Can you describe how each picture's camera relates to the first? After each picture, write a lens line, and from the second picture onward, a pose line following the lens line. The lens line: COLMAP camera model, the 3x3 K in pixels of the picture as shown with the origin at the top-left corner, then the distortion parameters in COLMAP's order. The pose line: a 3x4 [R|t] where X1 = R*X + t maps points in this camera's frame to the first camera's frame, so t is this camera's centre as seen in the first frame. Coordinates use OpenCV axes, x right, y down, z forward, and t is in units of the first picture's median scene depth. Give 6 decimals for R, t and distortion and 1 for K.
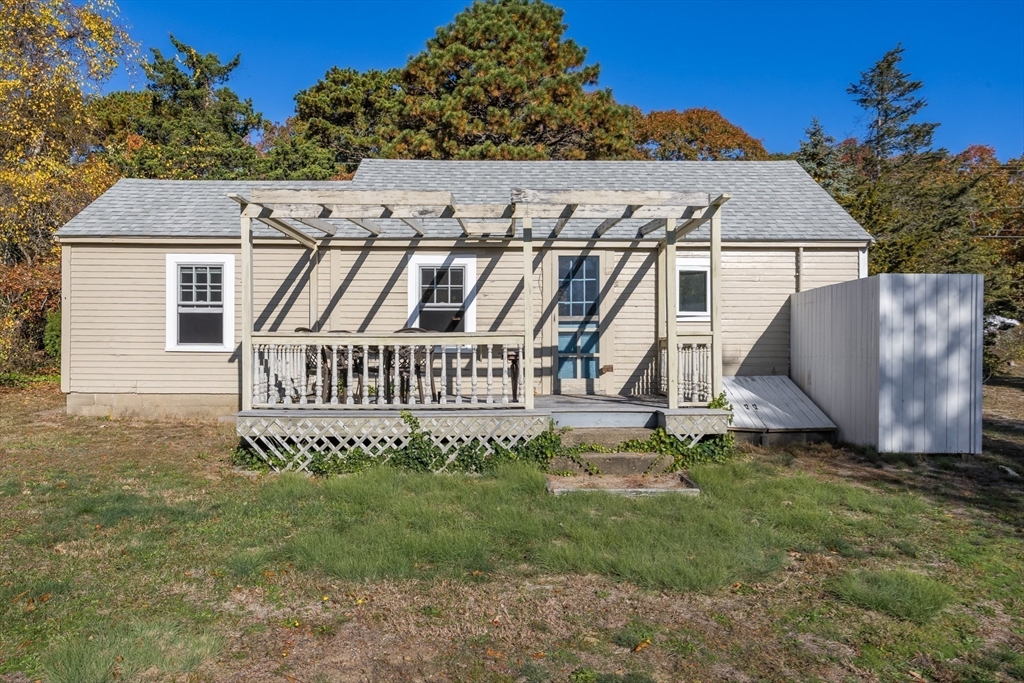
lens RADIAL K [[717.1, 0, 512.4], [0, 717.1, 338.2], [0, 0, 1]] dist [0.000891, -0.004785]
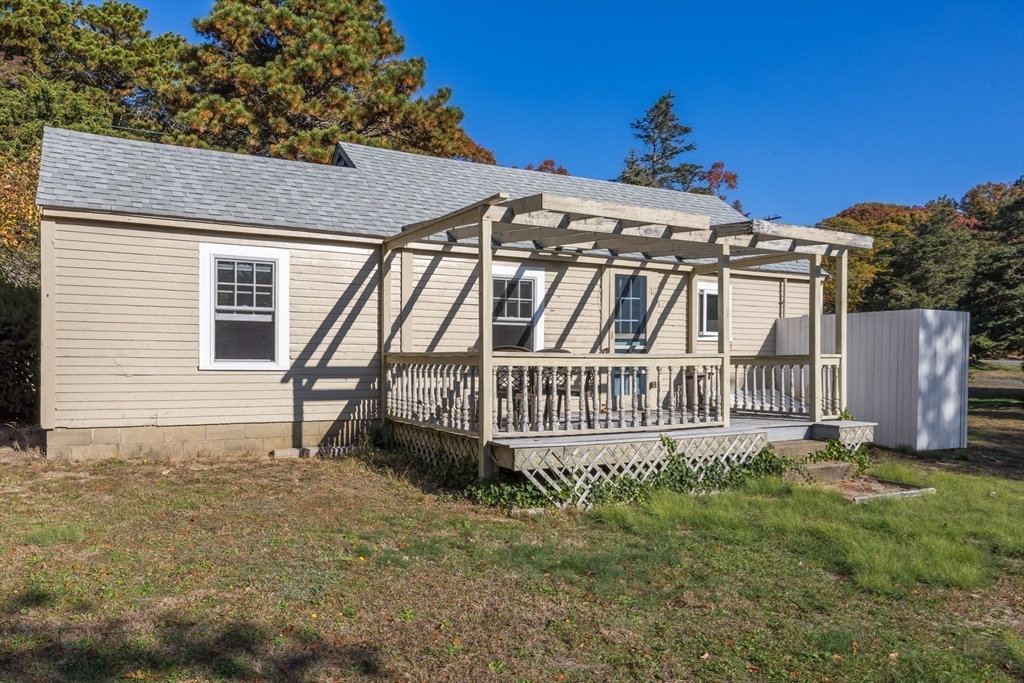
lens RADIAL K [[767.0, 0, 512.2], [0, 767.0, 349.3], [0, 0, 1]] dist [-0.005685, -0.007091]
pose [[0.878558, 0.009278, 0.477546, -0.578799], [-0.013538, 0.999893, 0.005478, -0.012672], [-0.477444, -0.011278, 0.878590, 0.119406]]
